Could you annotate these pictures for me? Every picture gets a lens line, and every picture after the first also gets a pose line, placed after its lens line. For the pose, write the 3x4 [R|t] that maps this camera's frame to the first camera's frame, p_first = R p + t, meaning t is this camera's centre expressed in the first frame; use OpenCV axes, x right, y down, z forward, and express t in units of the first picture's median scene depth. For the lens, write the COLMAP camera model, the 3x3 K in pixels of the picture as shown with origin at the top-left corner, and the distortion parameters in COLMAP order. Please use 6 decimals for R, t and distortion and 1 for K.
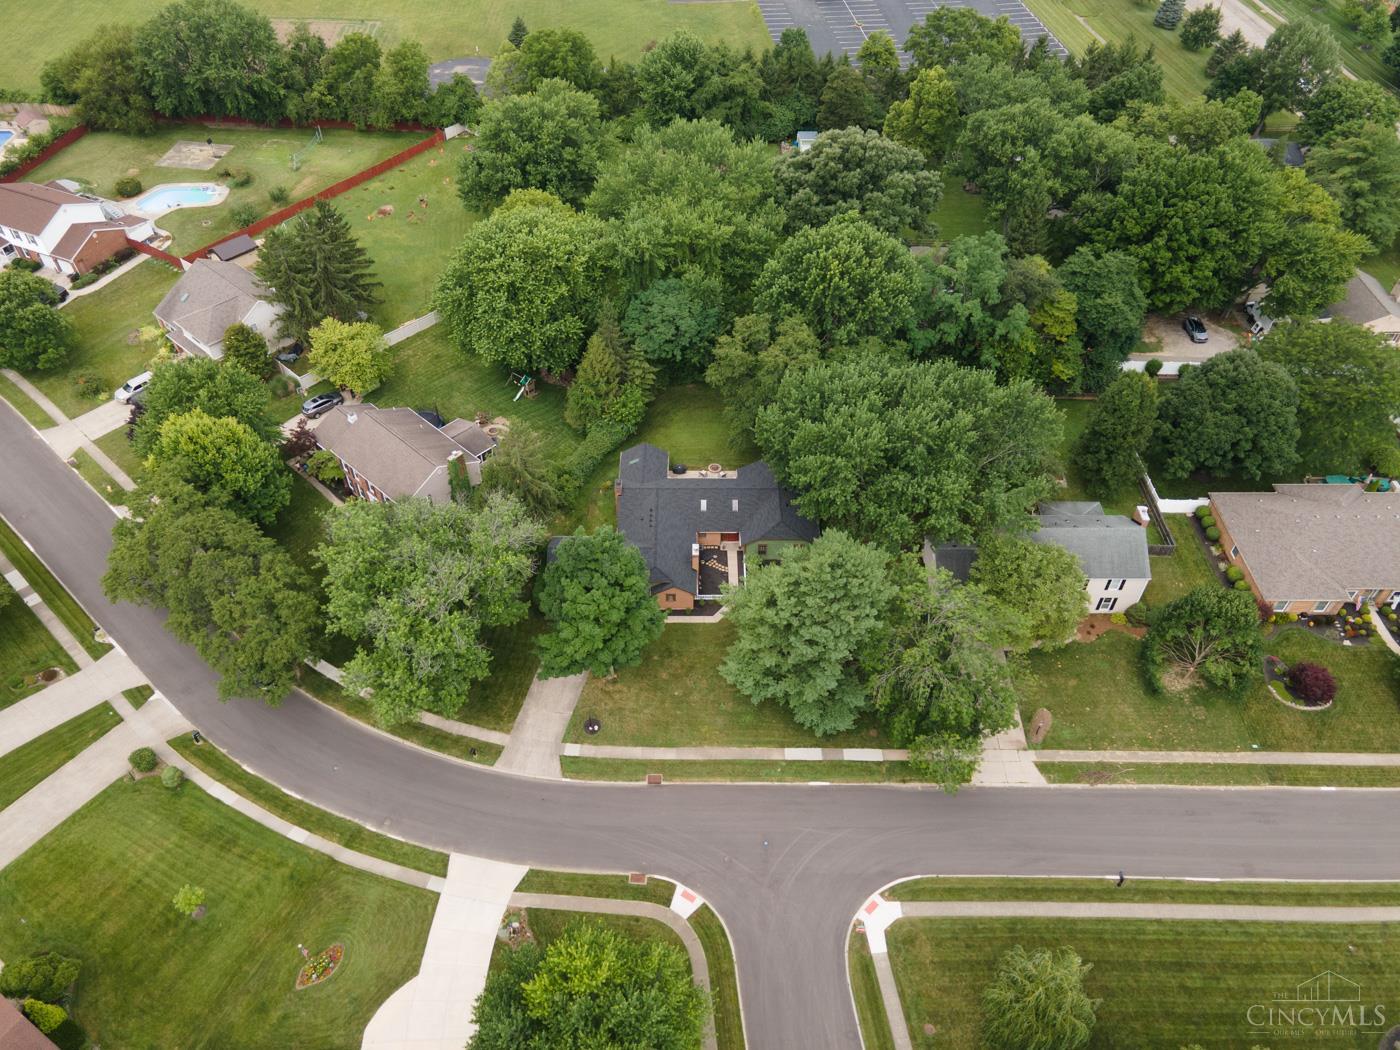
lens RADIAL K [[1002.3, 0, 700.0], [0, 1002.3, 525.0], [0, 0, 1]] dist [0.037119, 0.008088]
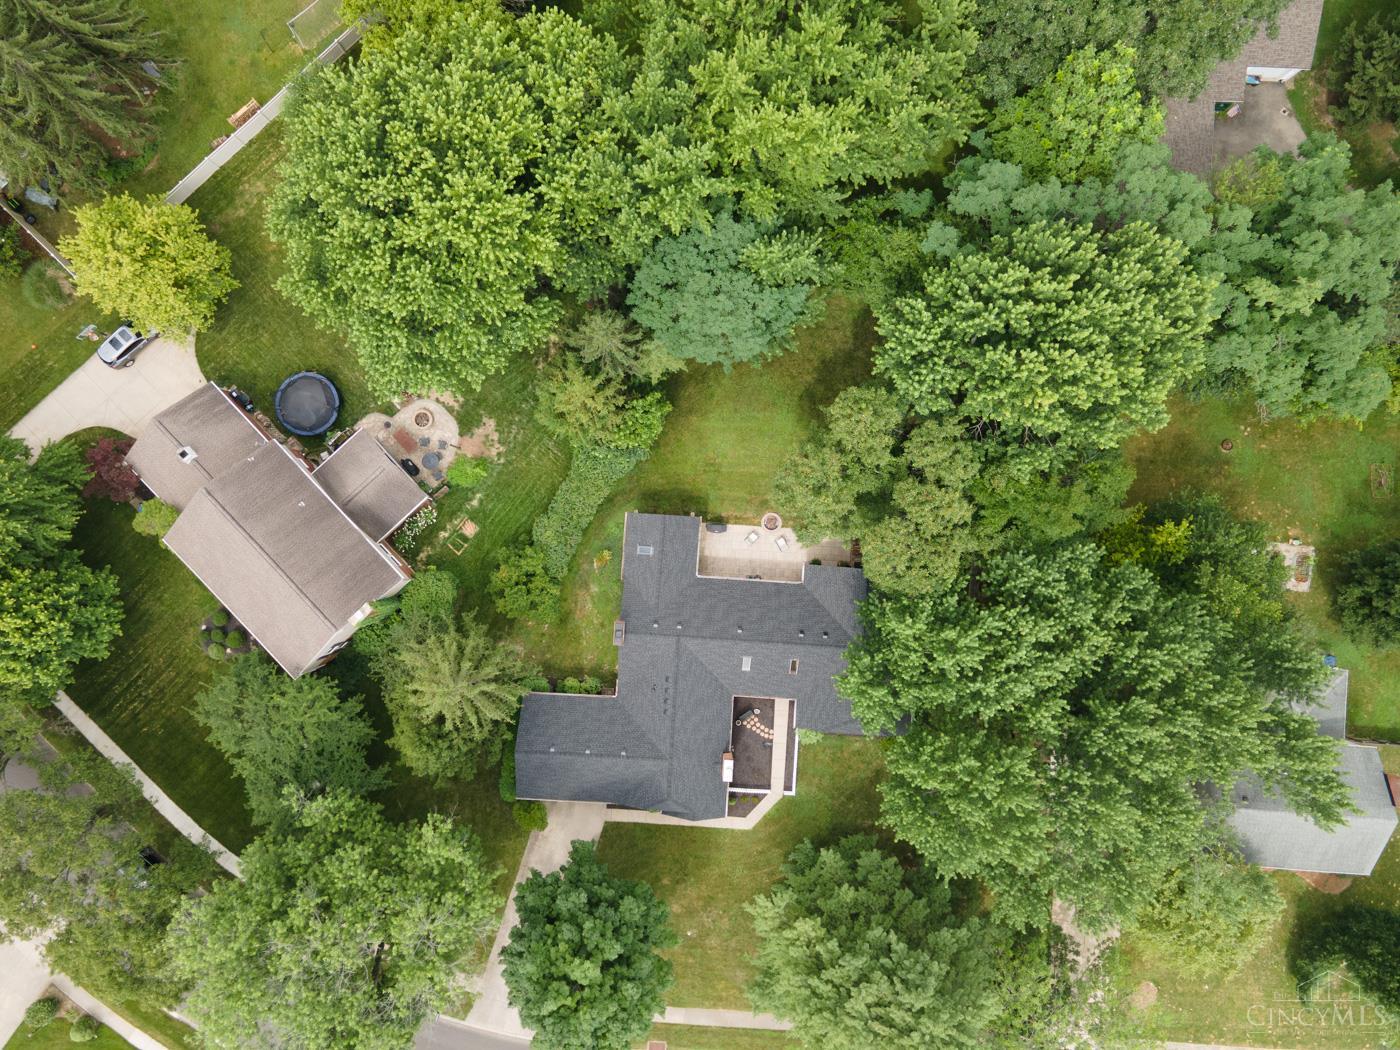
lens RADIAL K [[1002.3, 0, 700.0], [0, 1002.3, 525.0], [0, 0, 1]] dist [0.037119, 0.008088]
pose [[0.997544, 0.070019, 0.001561, -0.041048], [-0.051715, 0.721362, 0.690625, -0.640683], [0.047231, -0.689010, 0.723212, 0.679512]]
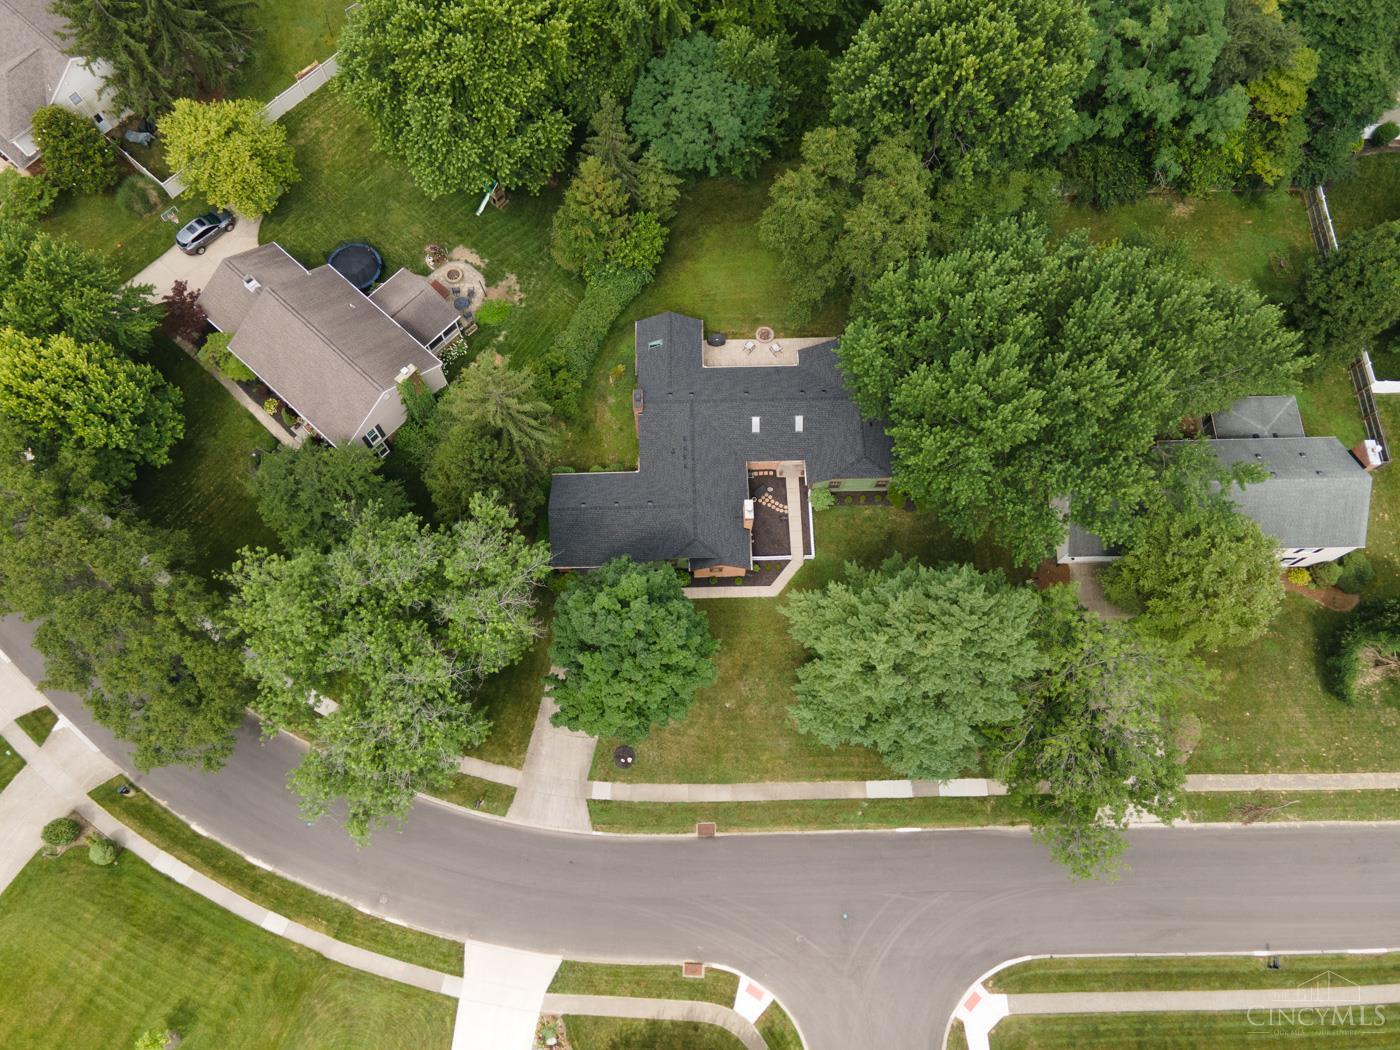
lens RADIAL K [[1019.5, 0, 700.0], [0, 1019.5, 525.0], [0, 0, 1]] dist [0.044988, 0.006275]
pose [[0.999829, -0.016663, 0.008015, -0.051794], [0.011842, 0.909934, 0.414583, -0.307340], [-0.014201, -0.414417, 0.909976, 0.343826]]
